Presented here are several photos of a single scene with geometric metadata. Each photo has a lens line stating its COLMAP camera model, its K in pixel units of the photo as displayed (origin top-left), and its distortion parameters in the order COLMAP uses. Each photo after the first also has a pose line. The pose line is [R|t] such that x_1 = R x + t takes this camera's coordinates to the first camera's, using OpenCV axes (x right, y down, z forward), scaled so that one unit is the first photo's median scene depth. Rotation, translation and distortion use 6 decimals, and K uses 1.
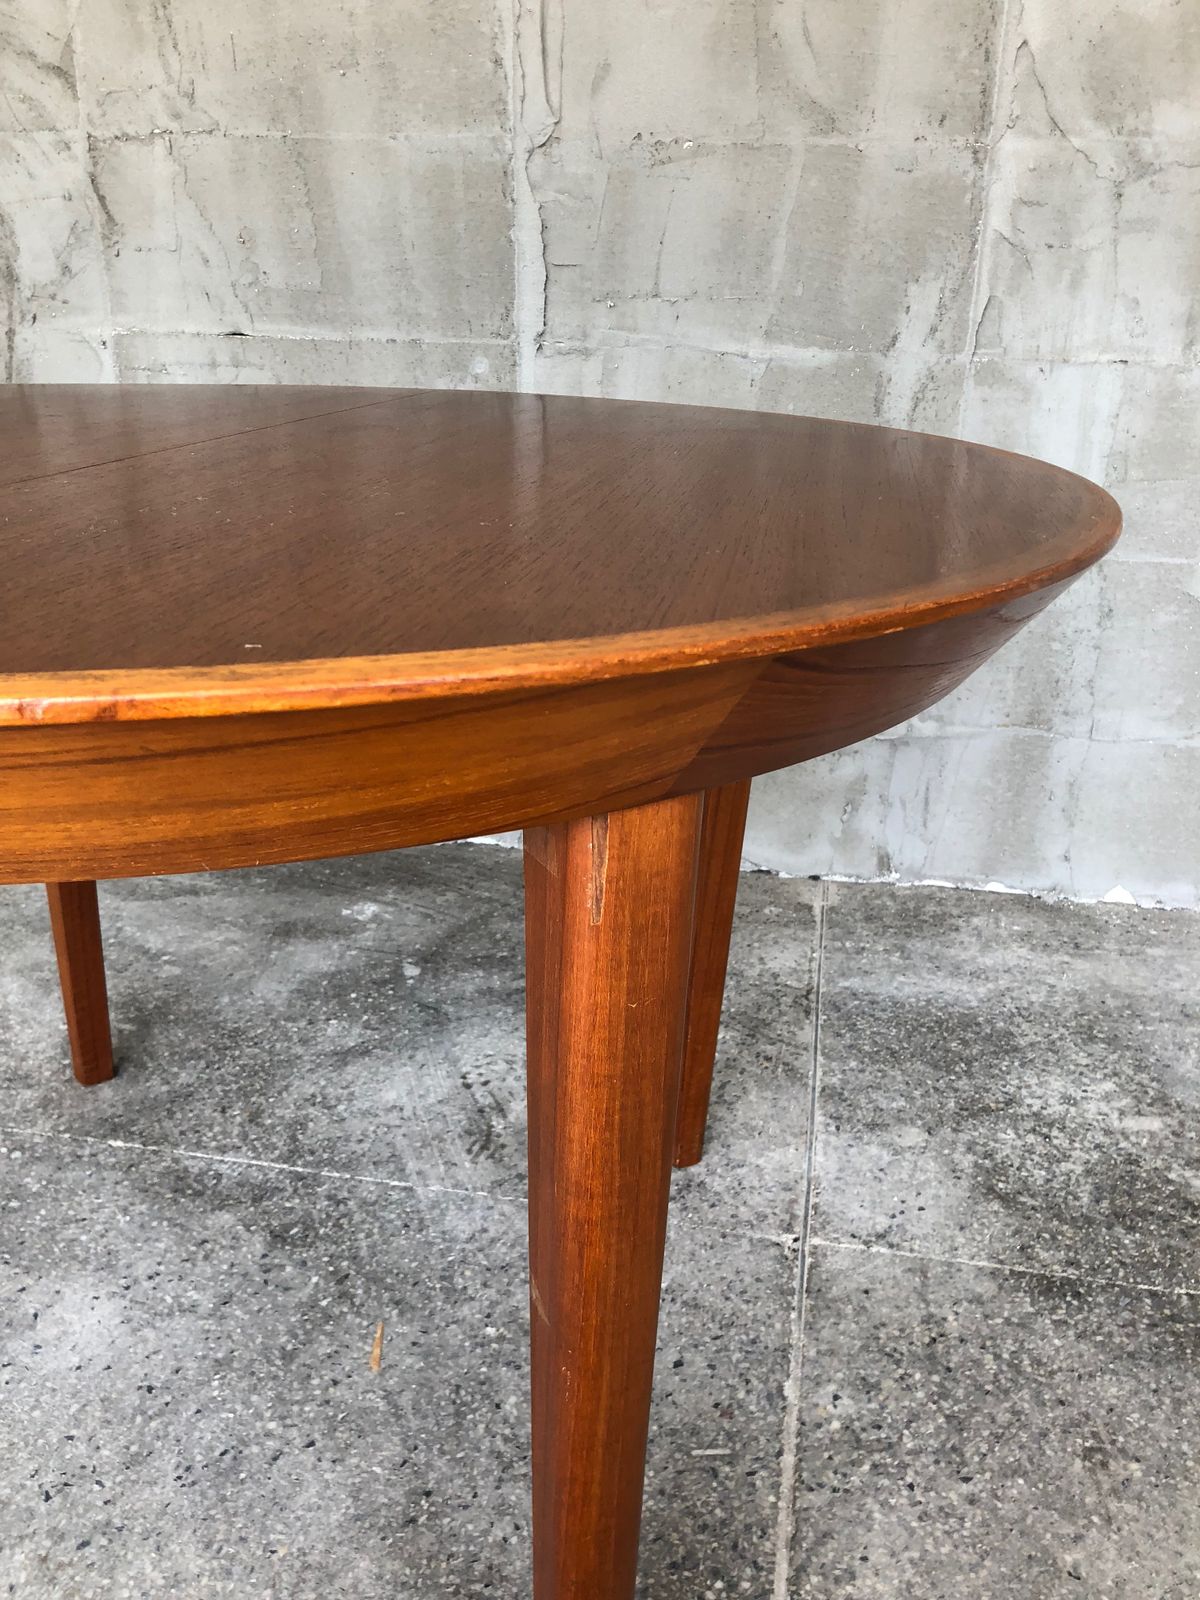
lens RADIAL K [[1330.0, 0, 601.5], [0, 1330.0, 784.8], [0, 0, 1]] dist [-0.009823, 0.033022]
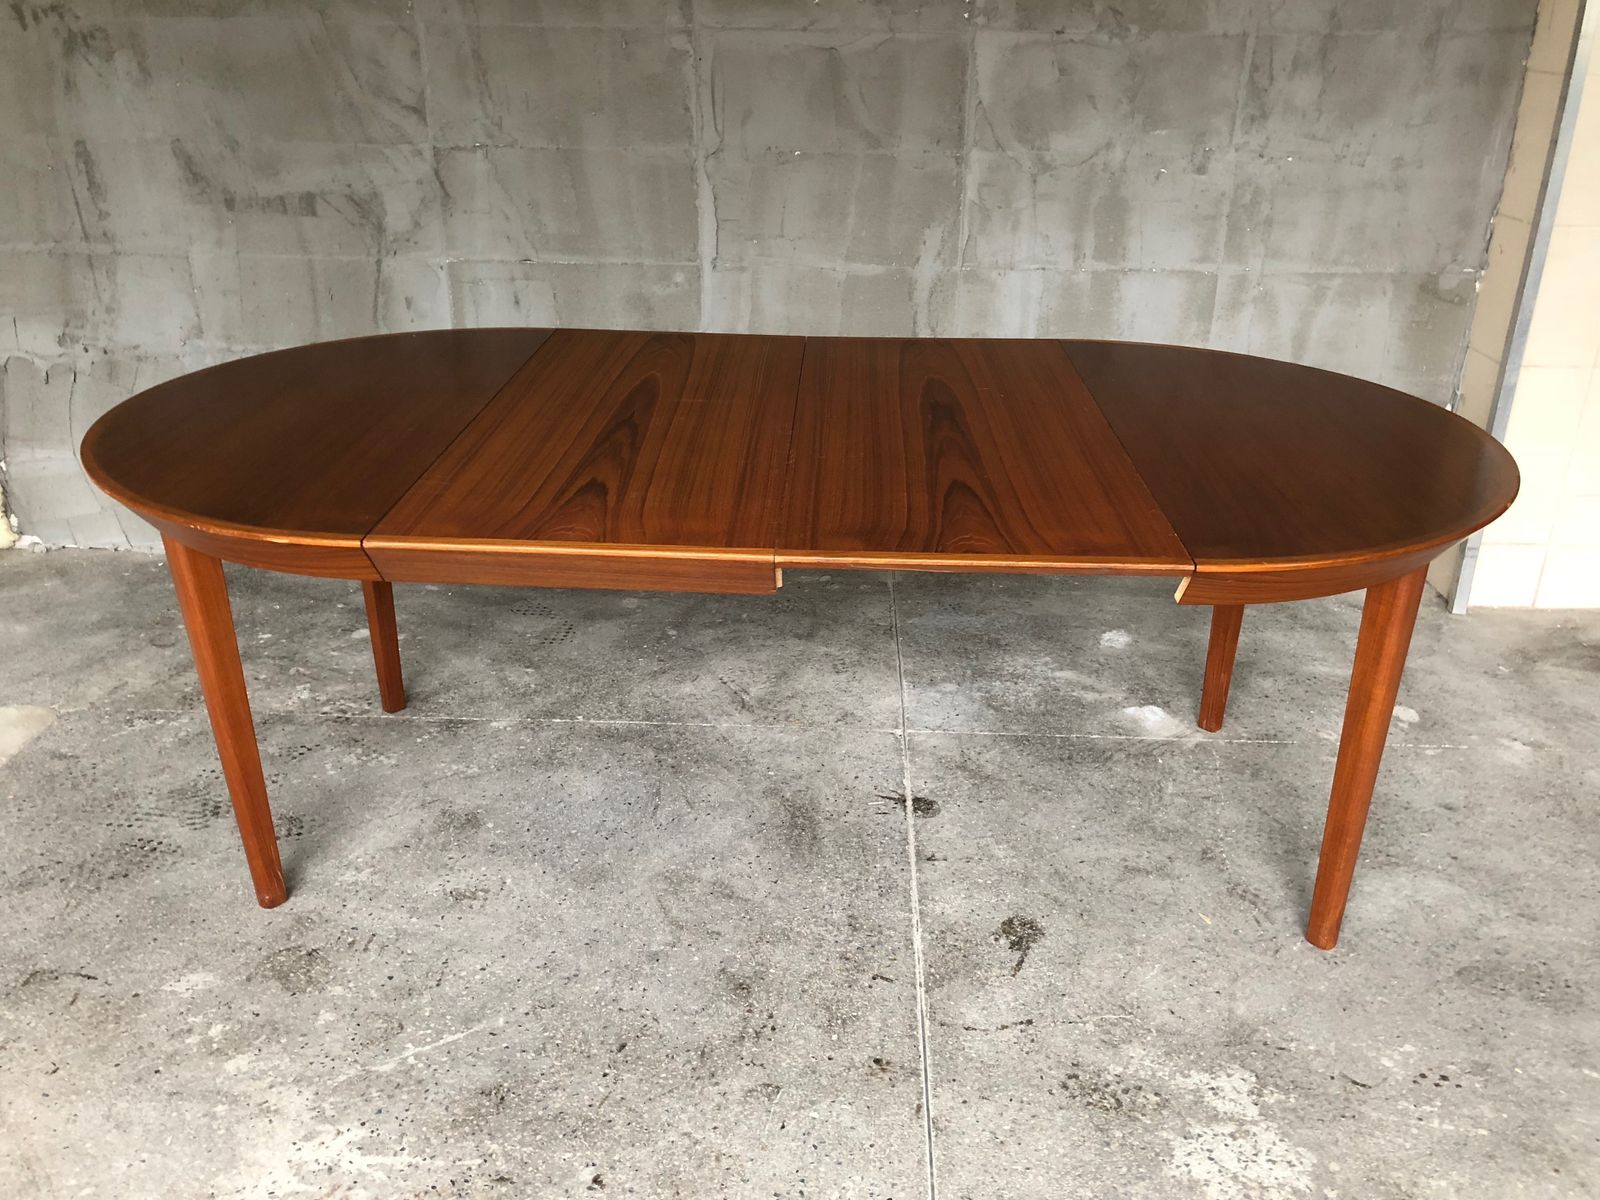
lens RADIAL K [[1321.2, 0, 798.4], [0, 1321.2, 588.5], [0, 0, 1]] dist [0.008961, 0.010451]
pose [[0.989562, -0.068754, 0.126651, -0.236614], [0.060154, 0.995695, 0.070523, -0.038692], [-0.130954, -0.062168, 0.989437, -0.930396]]
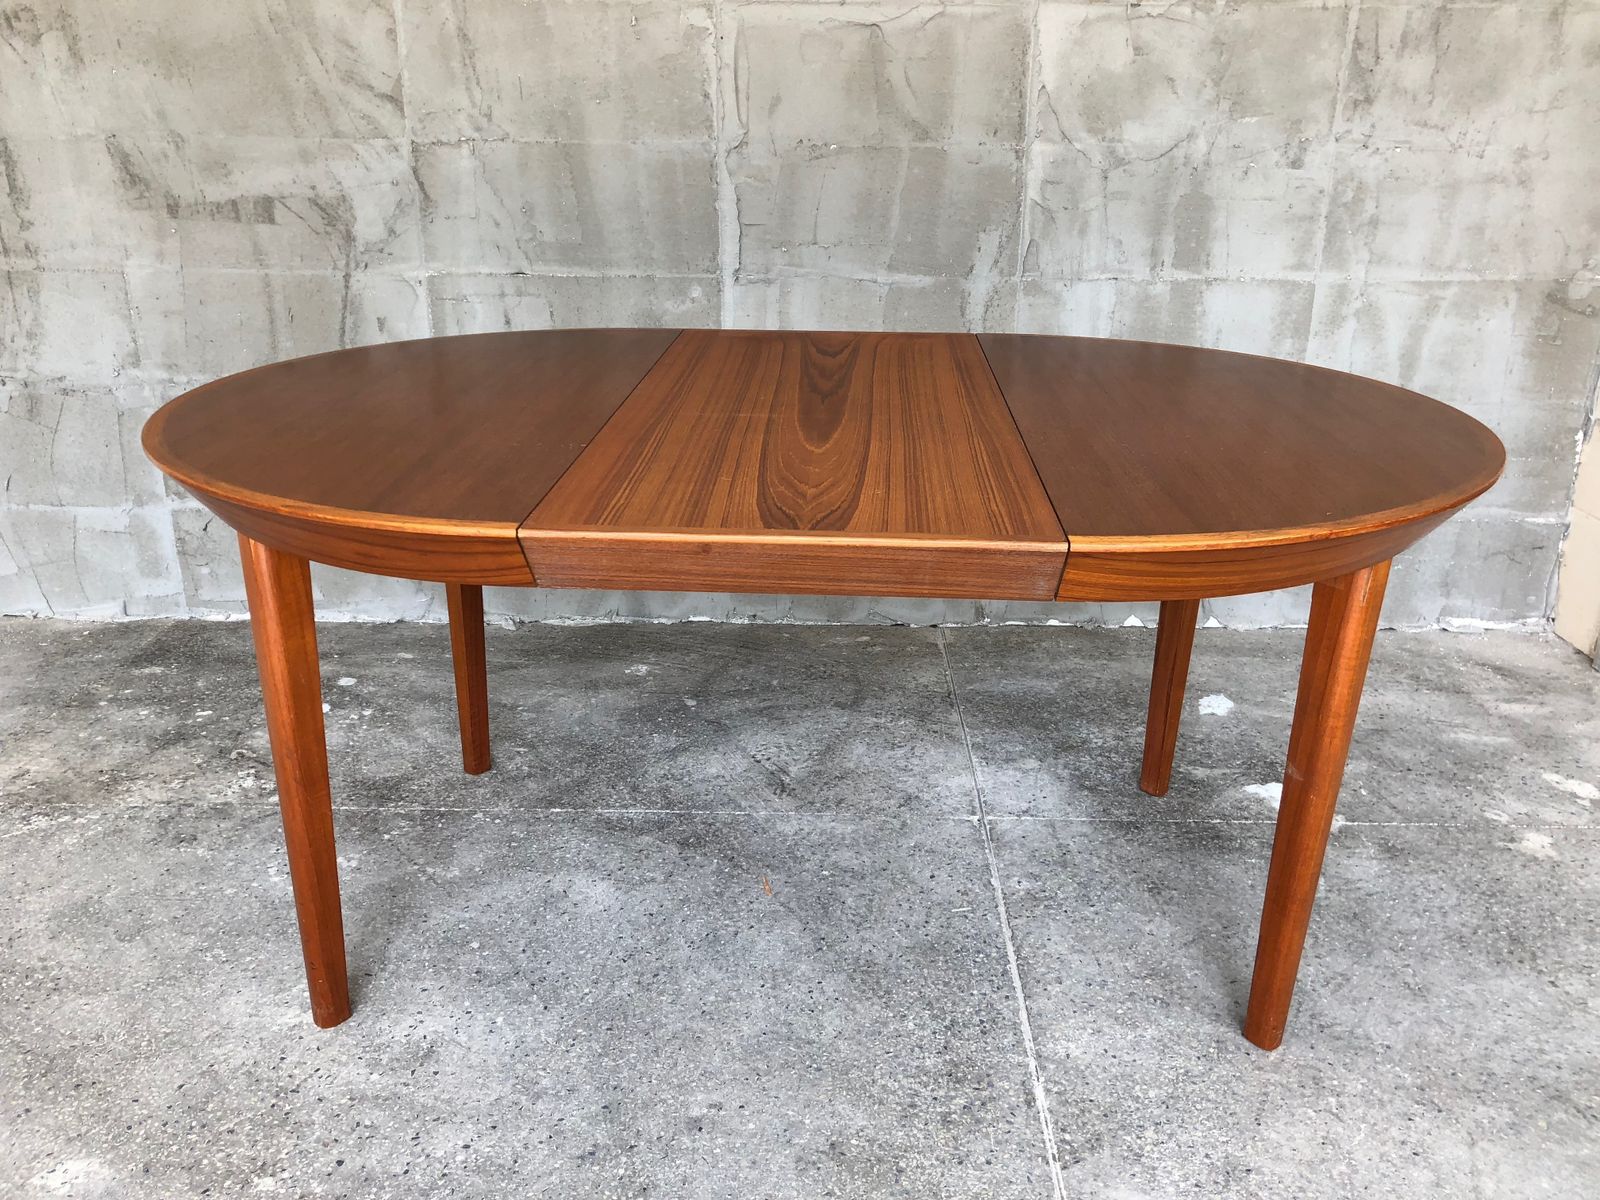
lens RADIAL K [[1327.4, 0, 800.5], [0, 1327.4, 586.5], [0, 0, 1]] dist [-0.011164, 0.056648]
pose [[0.986607, -0.070238, 0.147216, -0.280787], [0.070462, 0.997508, 0.003700, 0.015860], [-0.147109, 0.006723, 0.989097, -0.601686]]
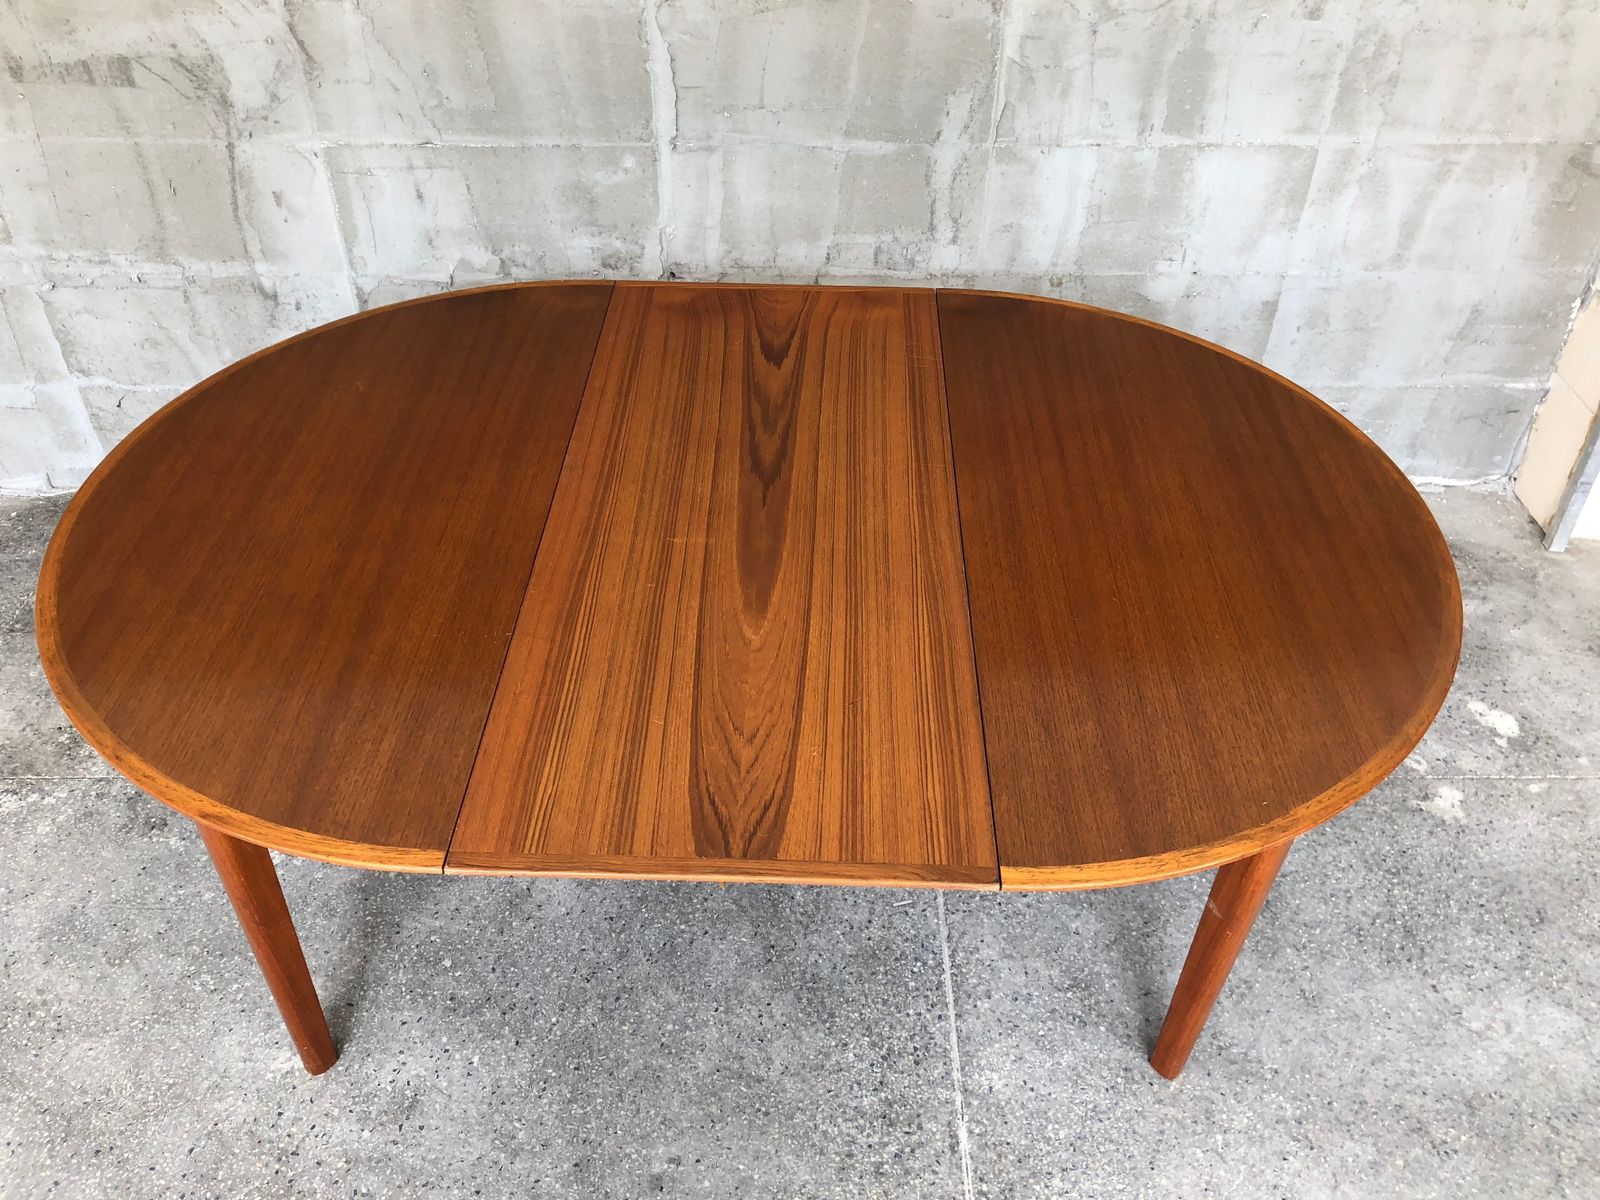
lens RADIAL K [[1329.3, 0, 807.1], [0, 1329.3, 595.8], [0, 0, 1]] dist [-0.005657, 0.042570]
pose [[0.982034, -0.128849, 0.137869, -0.201082], [0.074127, 0.935272, 0.346081, -0.464198], [-0.173537, -0.329644, 0.928019, -0.499382]]
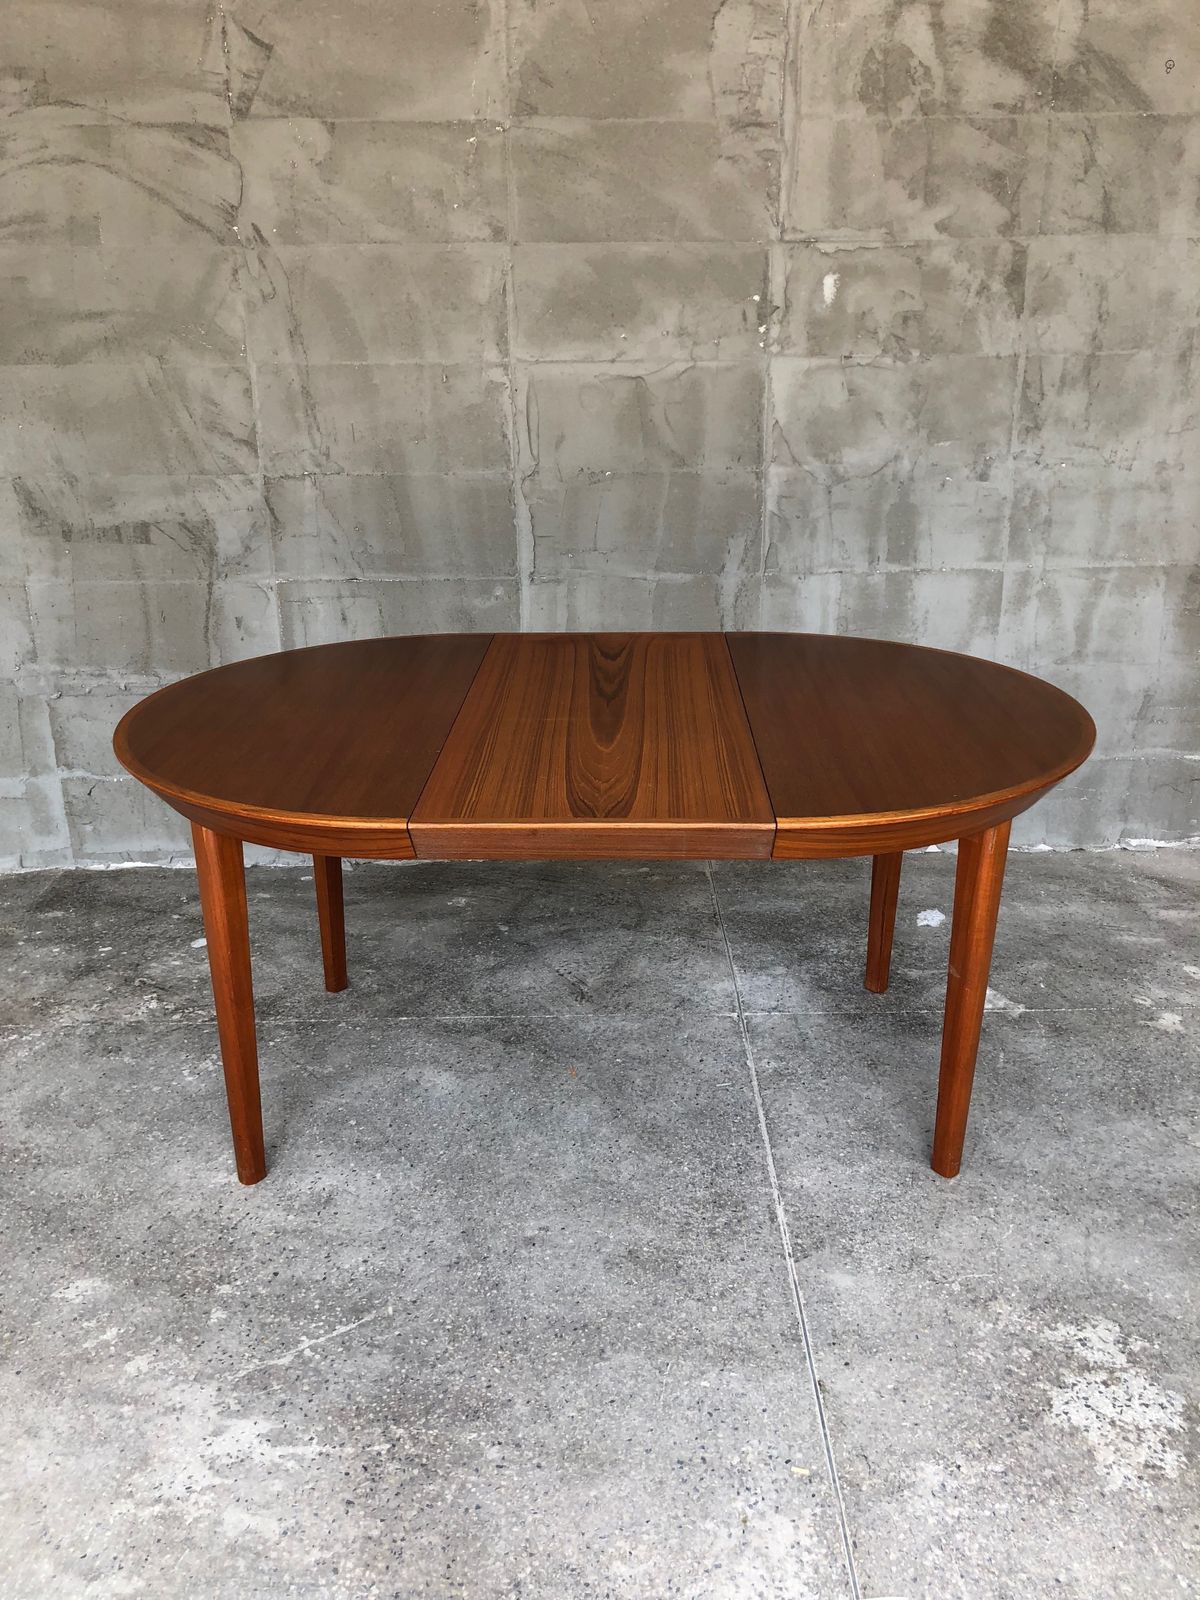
lens RADIAL K [[1329.1, 0, 608.7], [0, 1329.1, 770.9], [0, 0, 1]] dist [0.008084, 0.011962]
pose [[0.981108, -0.093155, 0.169556, -0.353662], [0.096990, 0.995180, -0.014460, -0.043128], [-0.167392, 0.030632, 0.985414, -1.013976]]
